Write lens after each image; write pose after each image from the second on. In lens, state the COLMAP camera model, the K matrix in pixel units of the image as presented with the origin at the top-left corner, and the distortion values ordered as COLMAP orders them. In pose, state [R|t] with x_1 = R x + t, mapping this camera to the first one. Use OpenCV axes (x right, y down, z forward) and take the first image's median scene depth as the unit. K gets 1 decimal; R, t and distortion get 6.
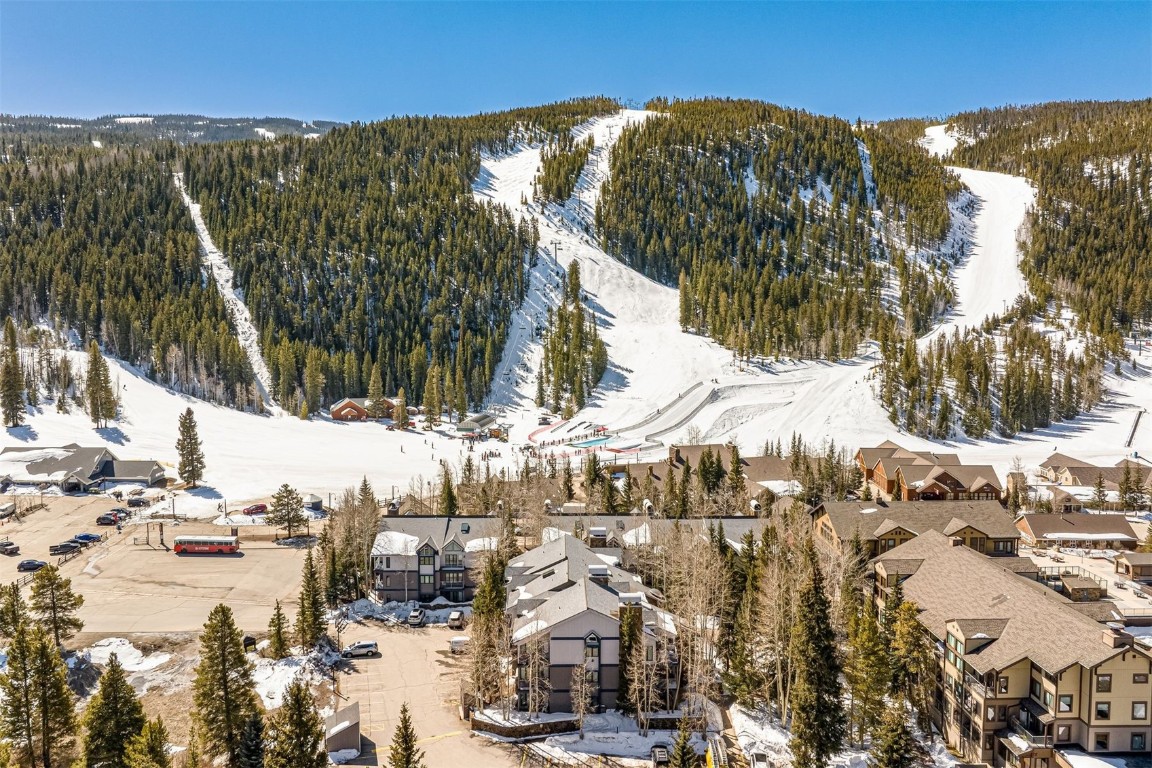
lens RADIAL K [[795.2, 0, 571.2], [0, 795.2, 372.4], [0, 0, 1]] dist [-0.038893, -0.000927]
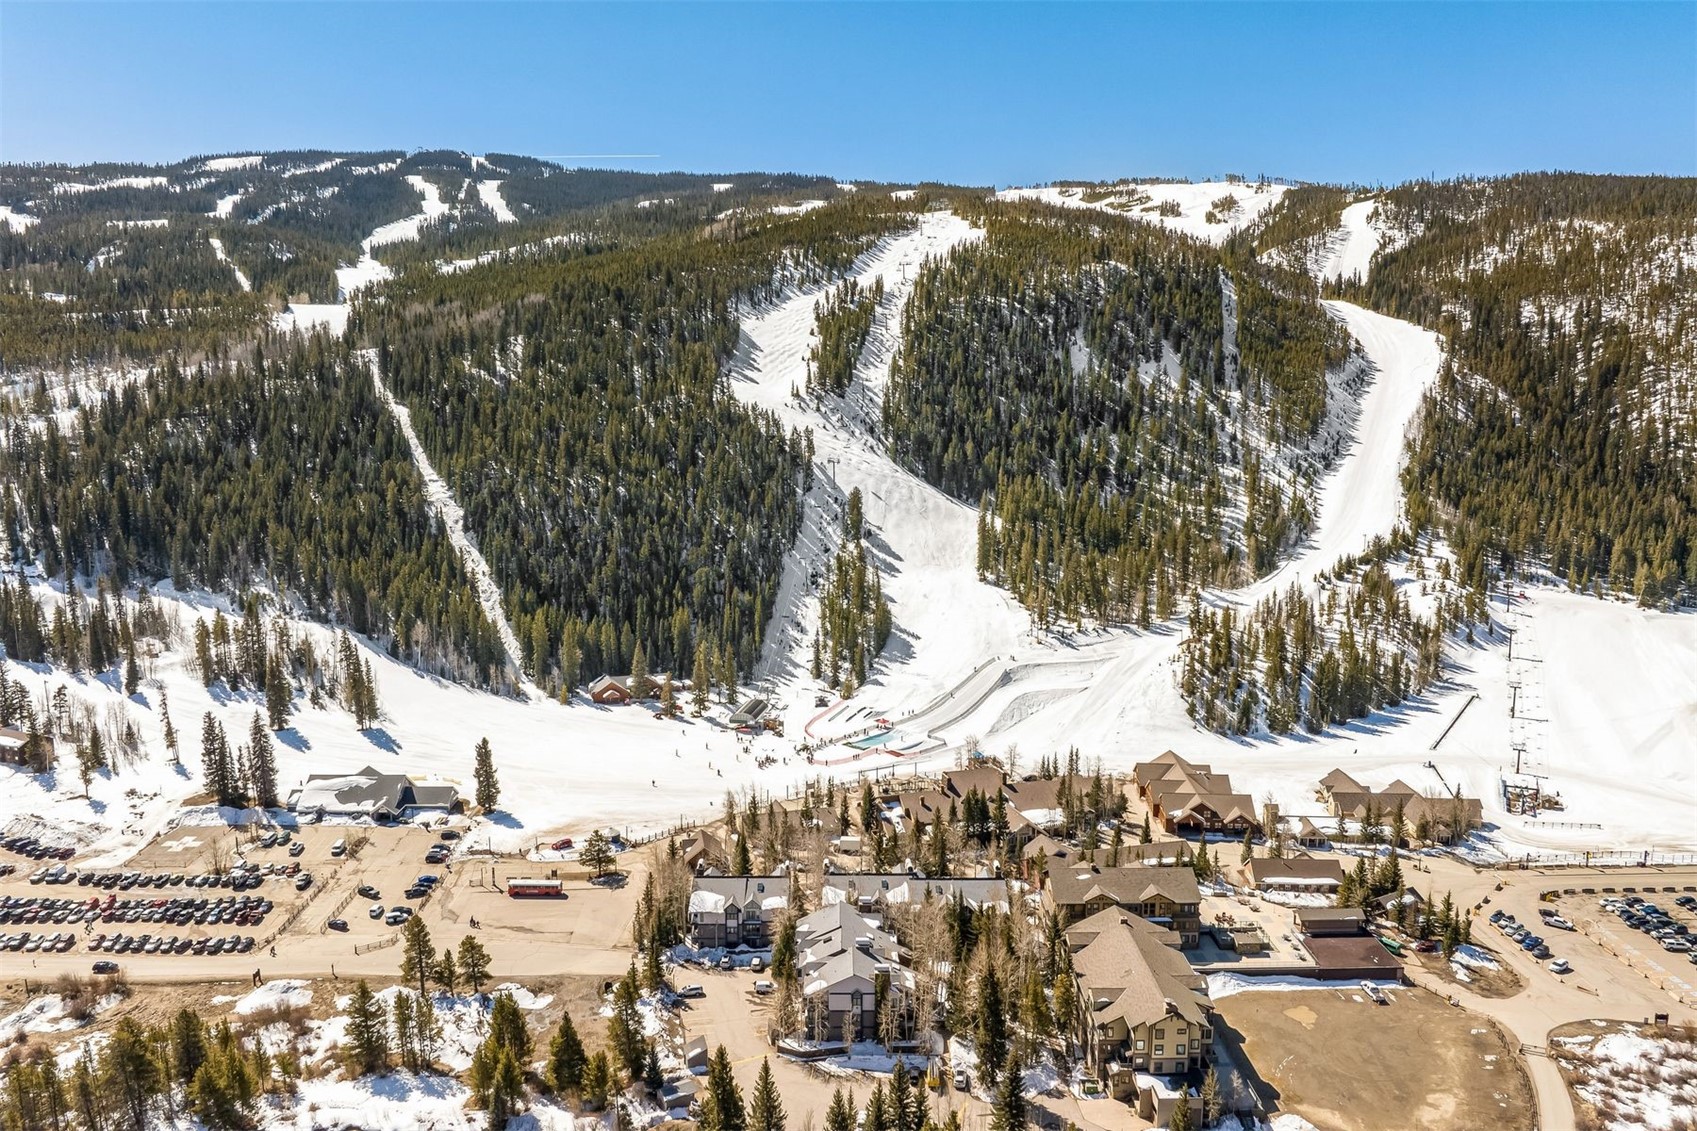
lens RADIAL K [[1171.4, 0, 839.1], [0, 1171.4, 570.0], [0, 0, 1]] dist [-0.038893, -0.000927]
pose [[0.999865, -0.000360, -0.016430, 0.008139], [0.001468, 0.997716, 0.067527, -0.169591], [0.016368, -0.067542, 0.997582, -0.317677]]
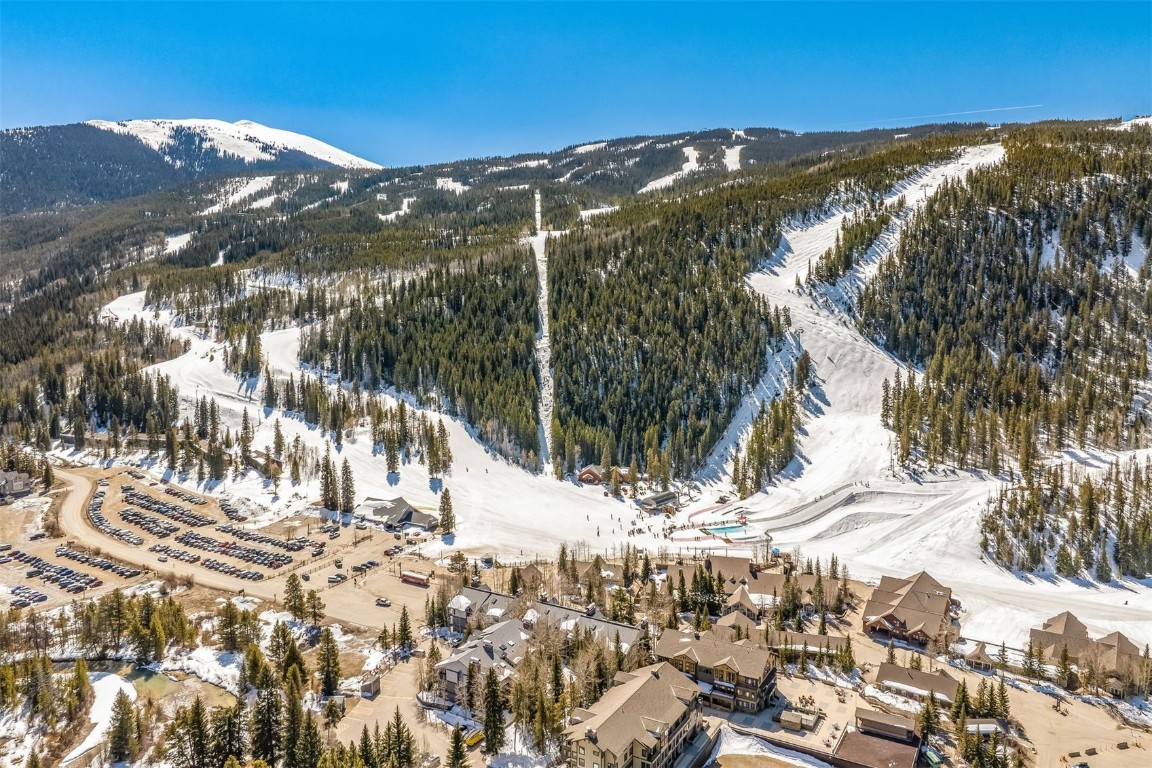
lens RADIAL K [[795.2, 0, 580.2], [0, 795.2, 372.7], [0, 0, 1]] dist [-0.038893, -0.000927]
pose [[0.854534, 0.049479, -0.517034, 0.397845], [-0.036045, 0.998702, 0.035999, -0.170591], [0.518143, -0.012126, 0.855208, -0.207053]]
